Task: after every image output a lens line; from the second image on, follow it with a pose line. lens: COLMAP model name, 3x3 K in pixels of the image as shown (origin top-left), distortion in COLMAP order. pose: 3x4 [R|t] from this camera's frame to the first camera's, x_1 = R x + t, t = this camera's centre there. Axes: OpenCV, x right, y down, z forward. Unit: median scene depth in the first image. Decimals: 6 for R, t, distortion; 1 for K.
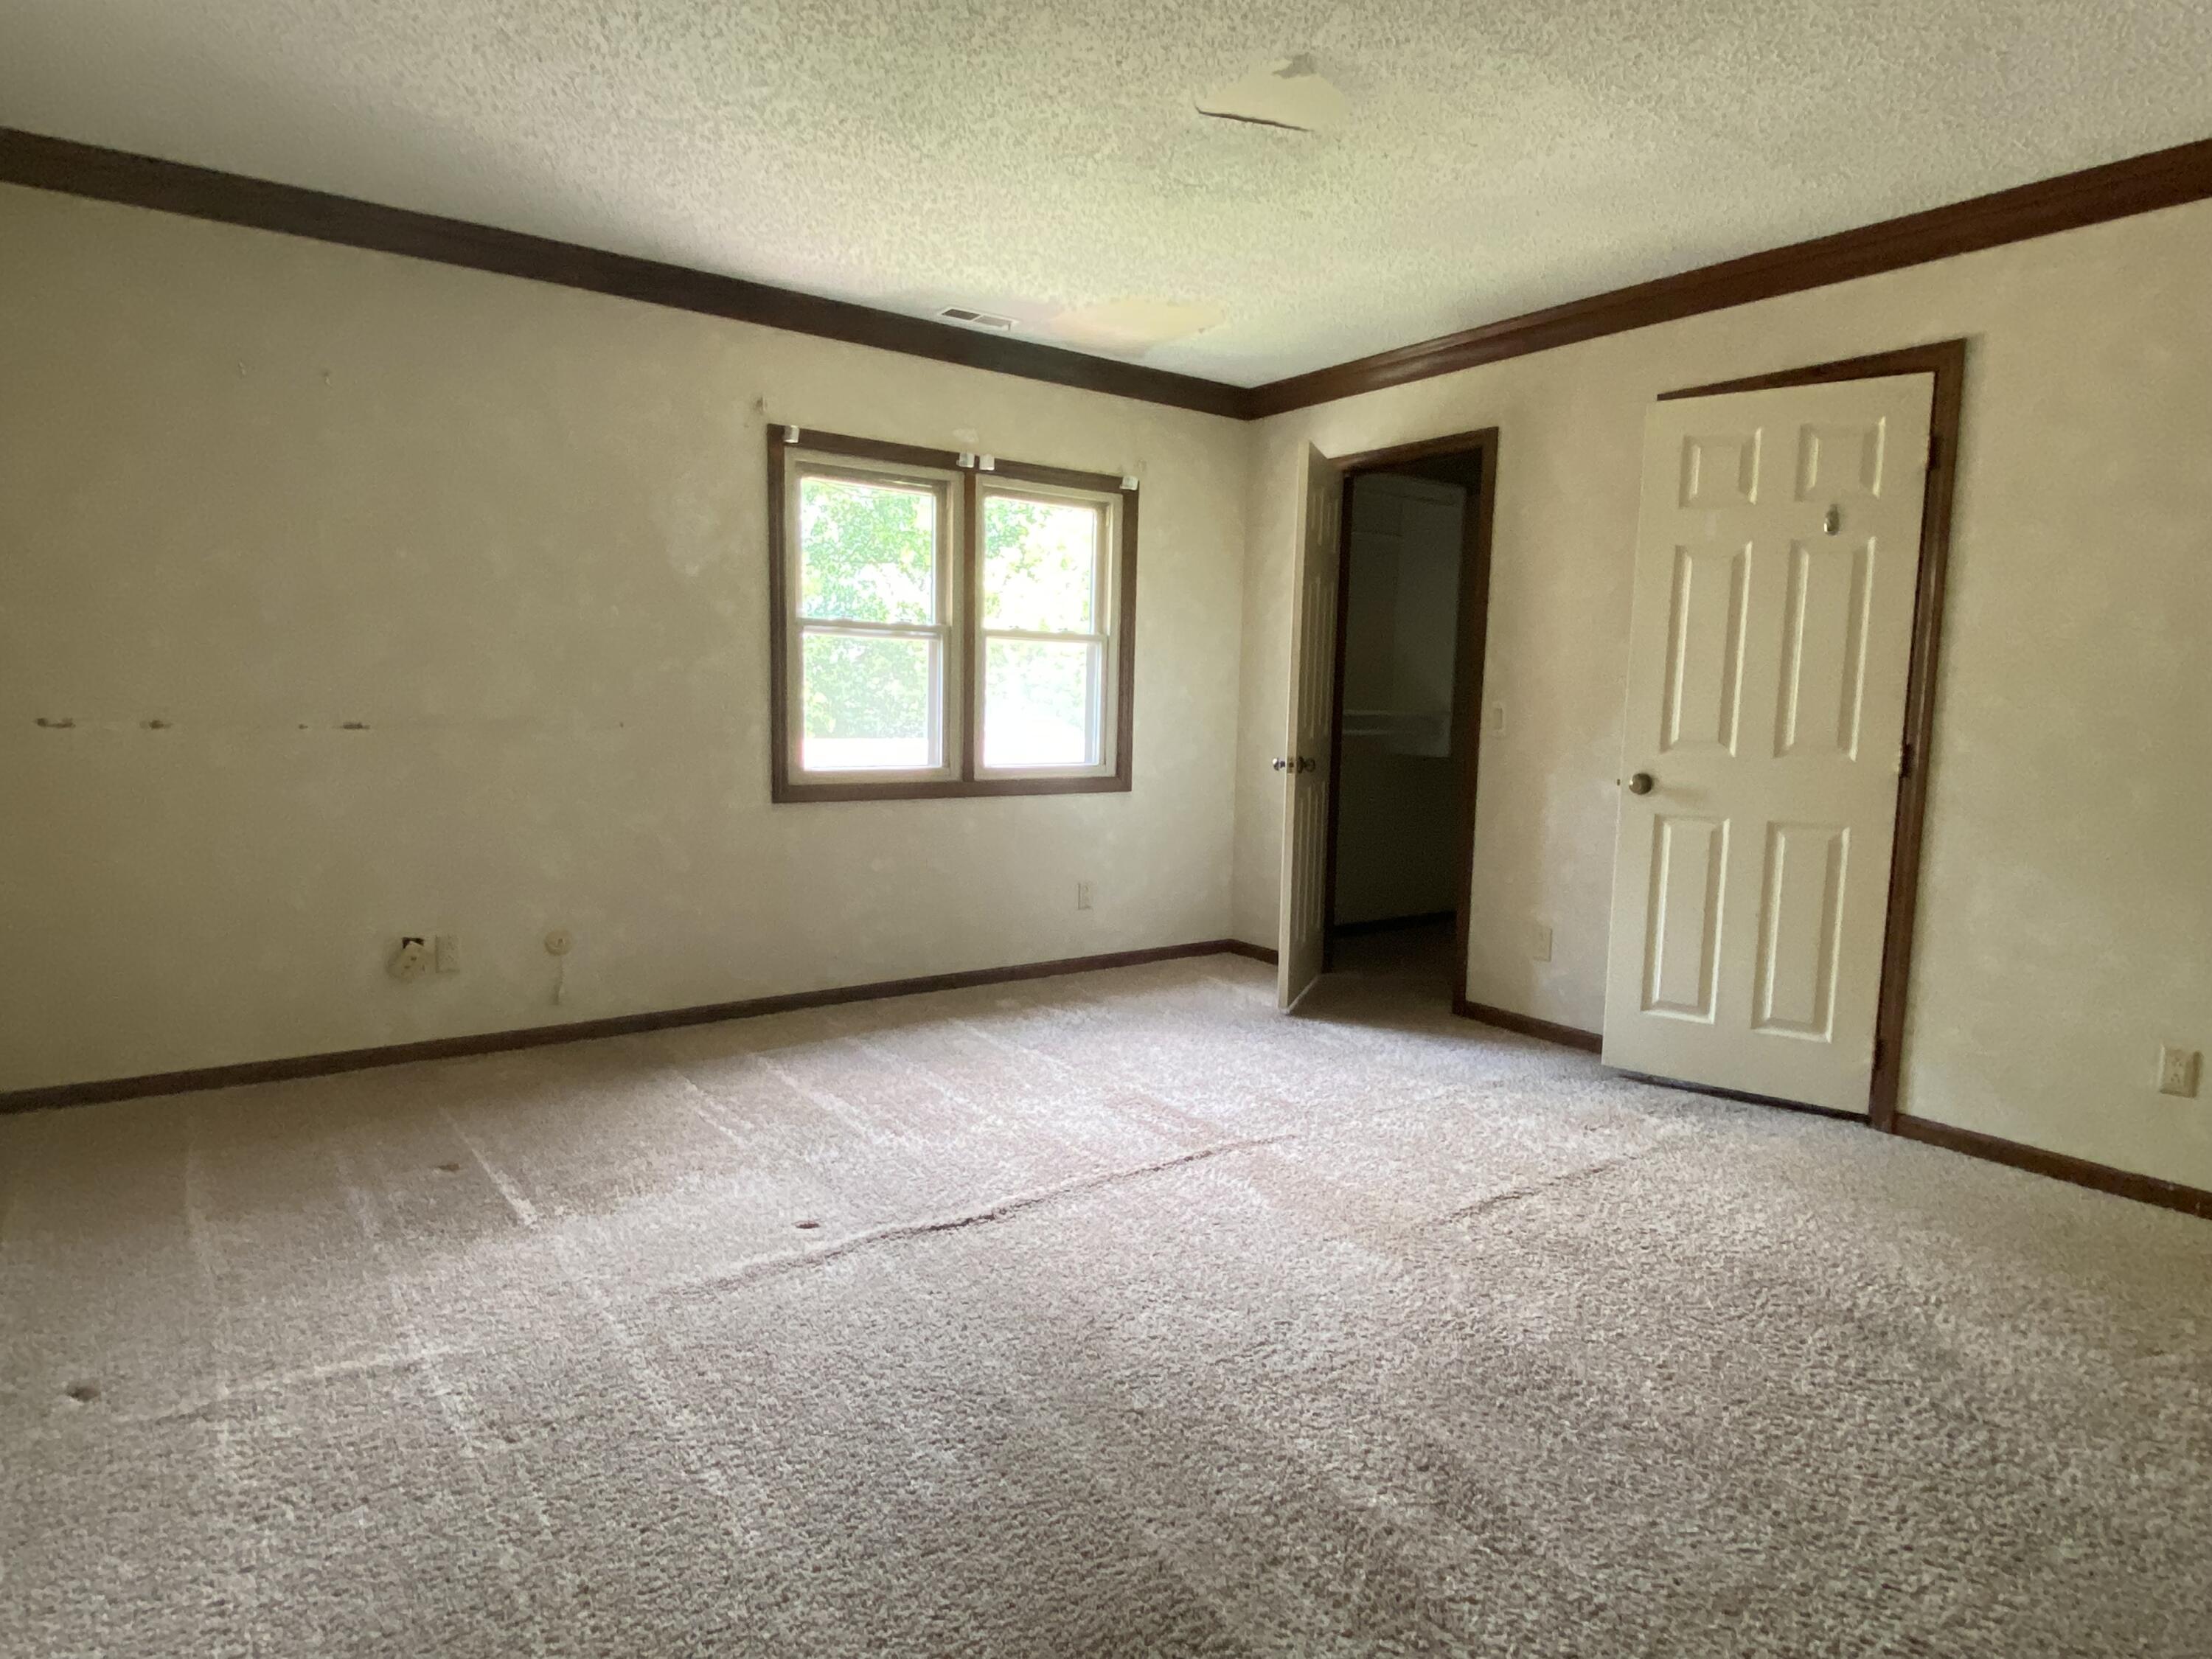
lens RADIAL K [[1228.6, 0, 1108.8], [0, 1228.6, 836.8], [0, 0, 1]] dist [0.003080, -0.000155]
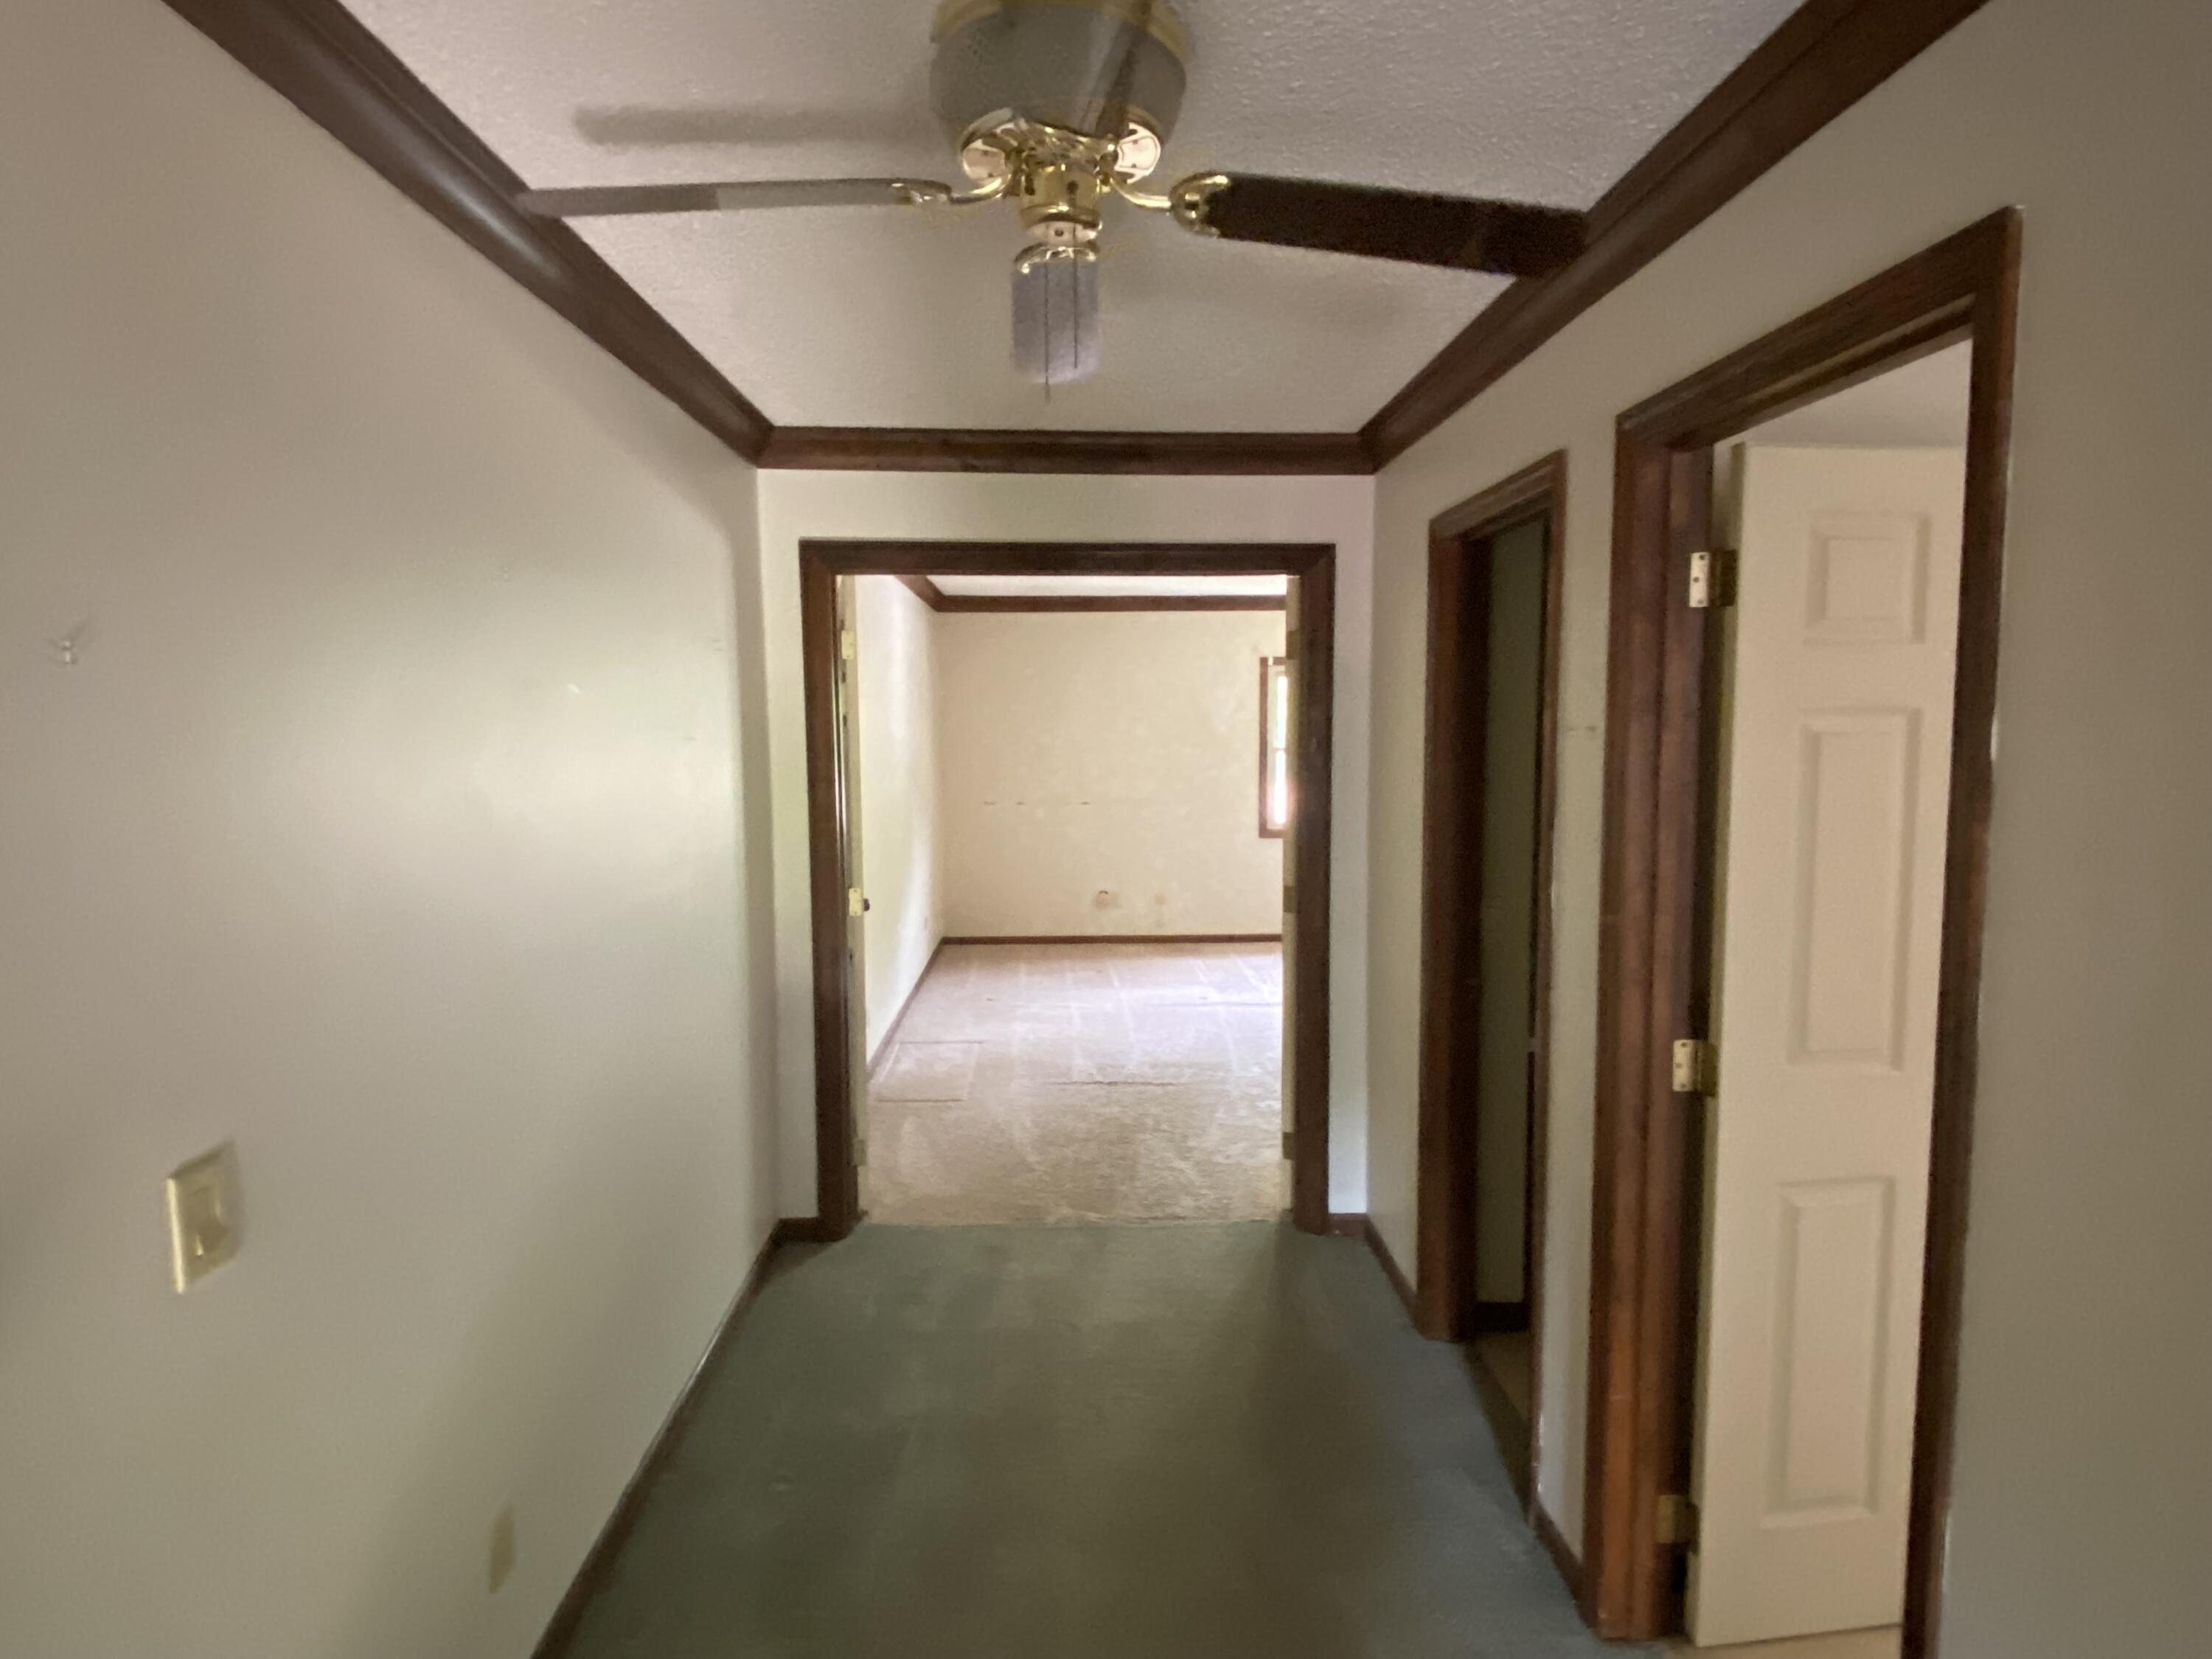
lens RADIAL K [[1228.6, 0, 1104.7], [0, 1228.6, 830.6], [0, 0, 1]] dist [0.003080, -0.000155]
pose [[0.820621, 0.025696, -0.570895, 0.802023], [-0.039869, 0.999129, -0.012338, -0.005544], [0.570081, 0.032886, 0.820930, -0.970291]]
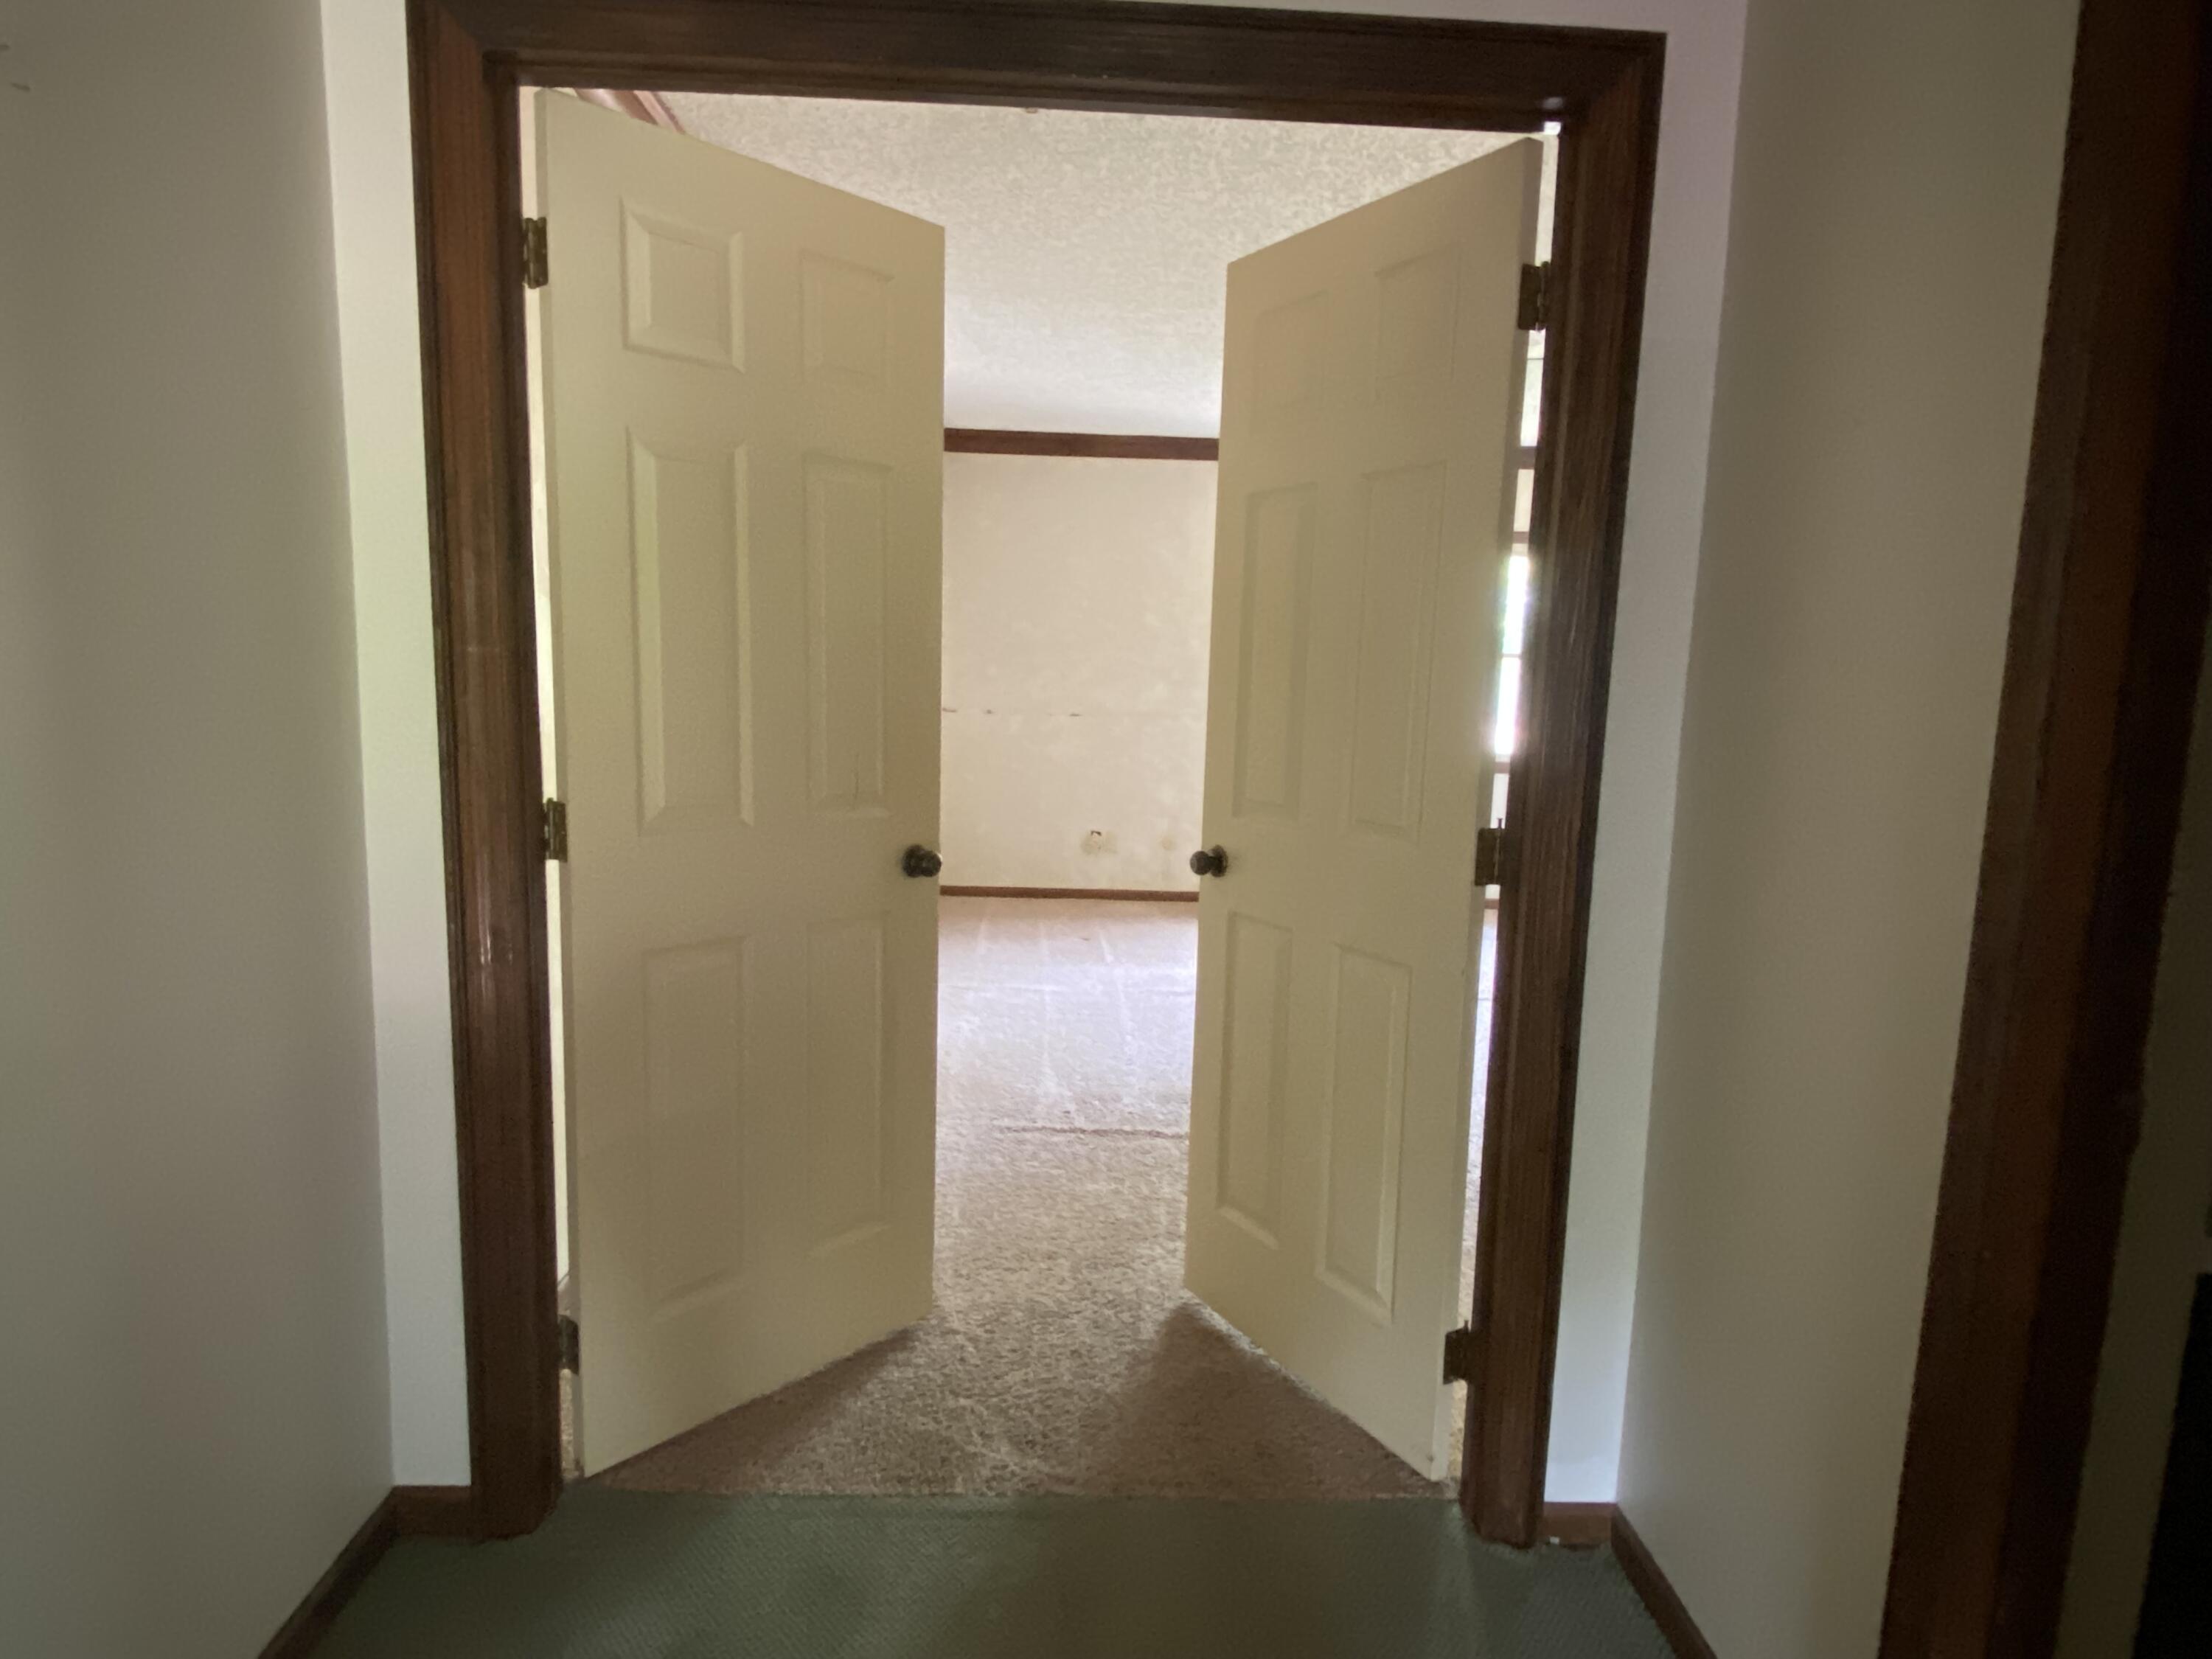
lens RADIAL K [[1228.6, 0, 1108.3], [0, 1228.6, 827.3], [0, 0, 1]] dist [0.003080, -0.000155]
pose [[0.824131, 0.079528, -0.560788, 0.475309], [-0.075845, 0.996672, 0.029882, 0.021904], [0.561298, 0.017906, 0.827420, -0.501634]]
